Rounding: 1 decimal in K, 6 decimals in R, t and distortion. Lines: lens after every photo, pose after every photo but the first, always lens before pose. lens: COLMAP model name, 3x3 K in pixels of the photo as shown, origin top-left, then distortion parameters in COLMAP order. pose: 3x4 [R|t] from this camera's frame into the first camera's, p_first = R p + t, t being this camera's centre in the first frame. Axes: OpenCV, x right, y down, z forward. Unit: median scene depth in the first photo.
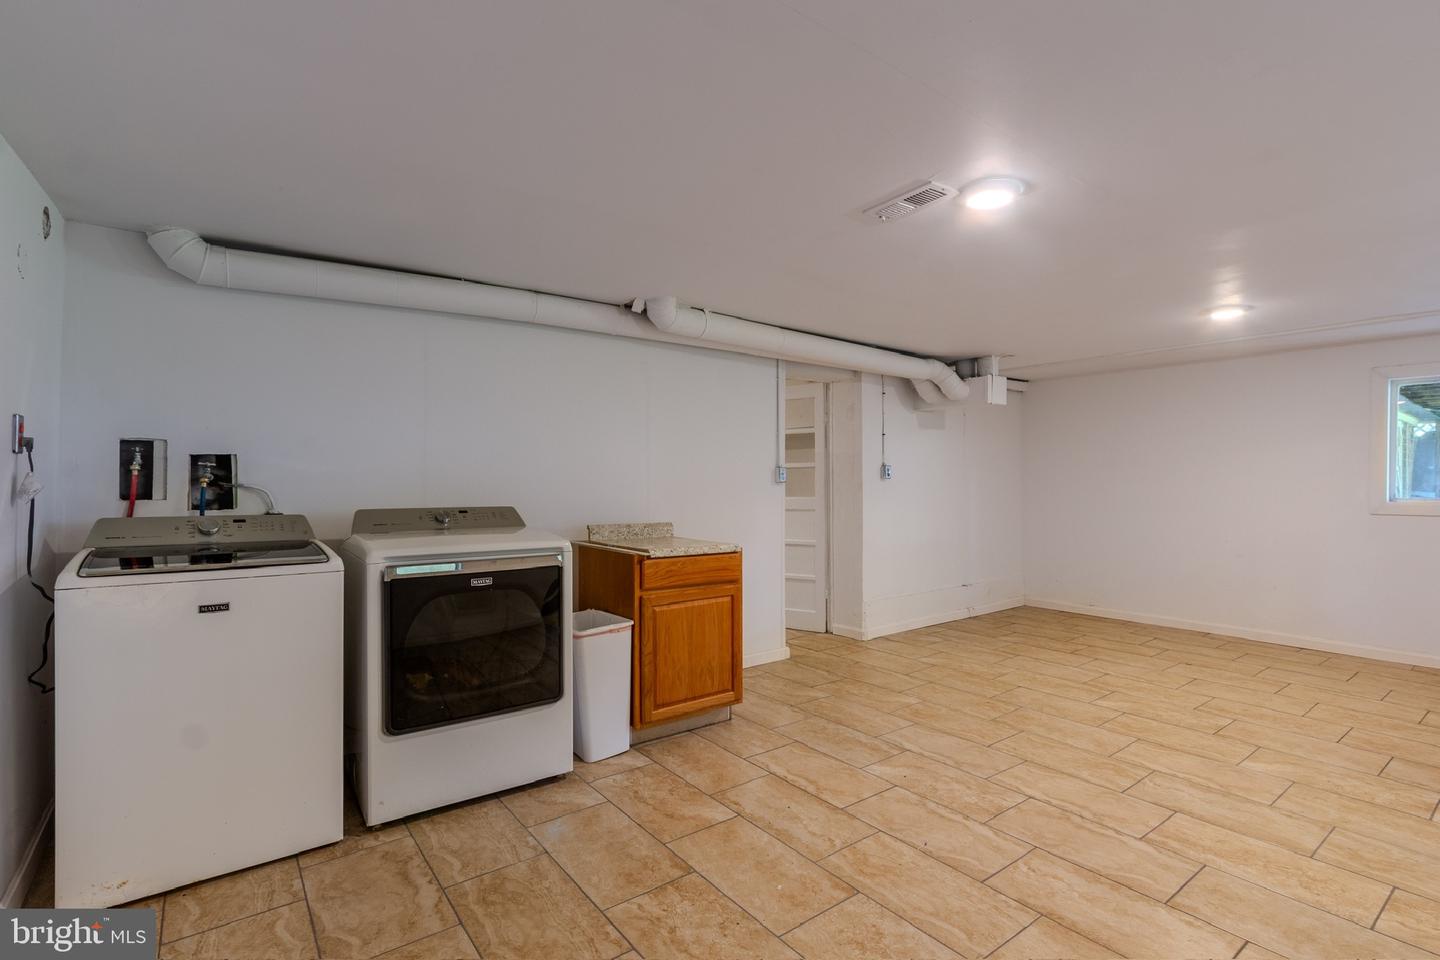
lens RADIAL K [[685.7, 0, 722.4], [0, 685.7, 477.8], [0, 0, 1]] dist [0.001018, -0.000958]
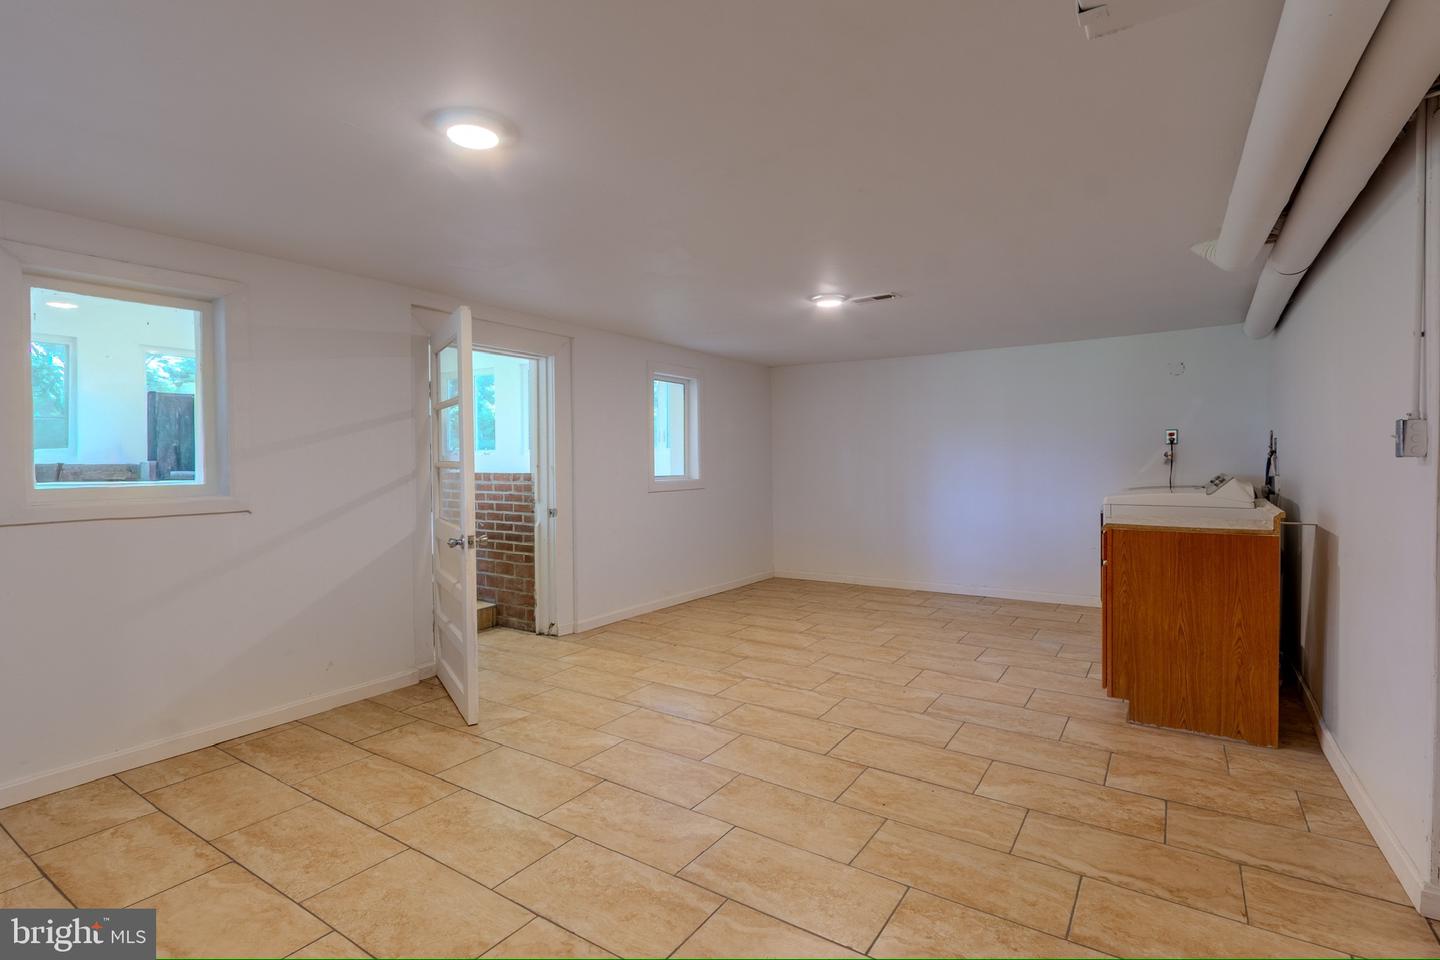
lens RADIAL K [[685.7, 0, 722.2], [0, 685.7, 474.1], [0, 0, 1]] dist [0.001018, -0.000958]
pose [[-0.946925, 0.015122, -0.321100, 0.936355], [0.008709, 0.999733, 0.021401, 0.014167], [0.321338, 0.017468, -0.946803, 1.990495]]
